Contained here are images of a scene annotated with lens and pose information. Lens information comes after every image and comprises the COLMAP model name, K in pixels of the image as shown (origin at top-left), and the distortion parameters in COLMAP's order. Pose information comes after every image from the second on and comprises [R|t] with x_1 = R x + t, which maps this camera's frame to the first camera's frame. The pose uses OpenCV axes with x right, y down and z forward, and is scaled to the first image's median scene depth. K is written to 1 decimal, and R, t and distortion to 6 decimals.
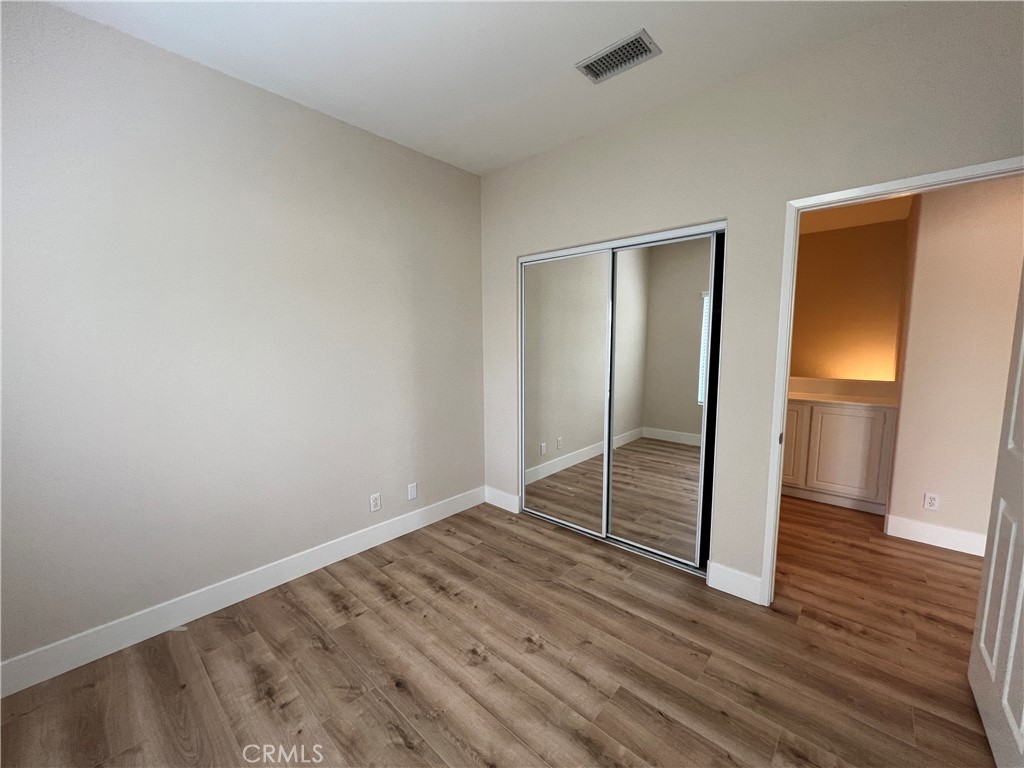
lens RADIAL K [[408.5, 0, 521.1], [0, 408.5, 379.3], [0, 0, 1]] dist [0.004154, 0.000007]
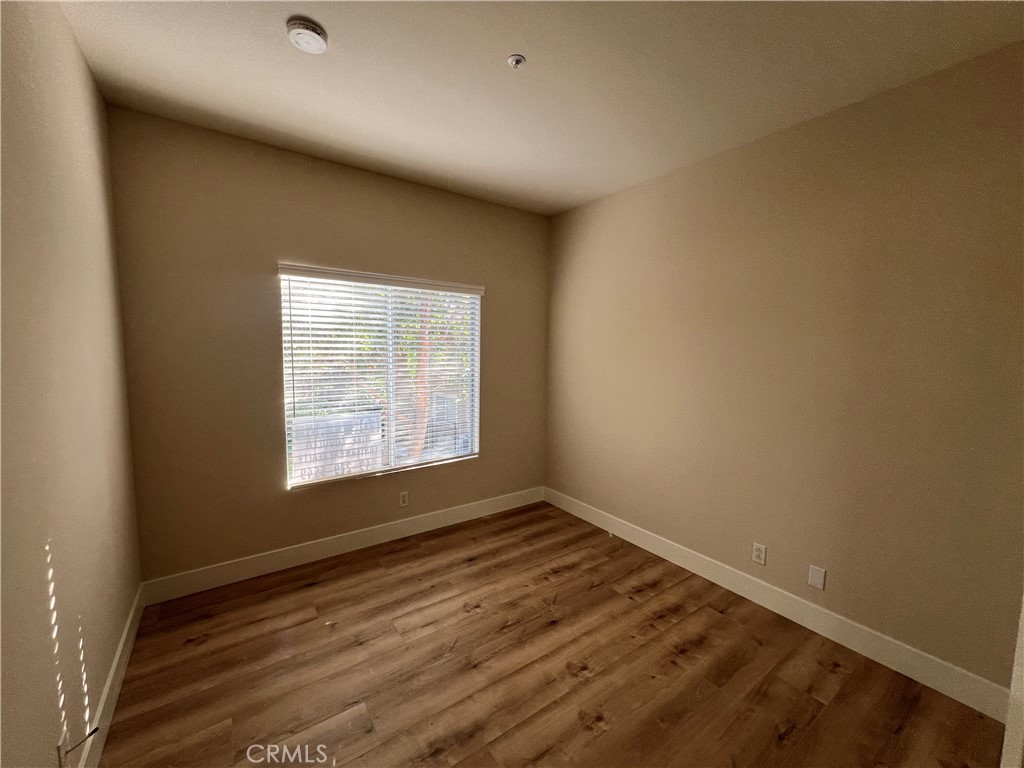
lens RADIAL K [[412.9, 0, 514.6], [0, 412.9, 386.0], [0, 0, 1]] dist [-0.004967, 0.000719]
pose [[-0.220613, 0.090705, -0.971135, 0.817065], [-0.109287, 0.987098, 0.117023, -0.139906], [0.969219, 0.131949, -0.207854, 0.881594]]
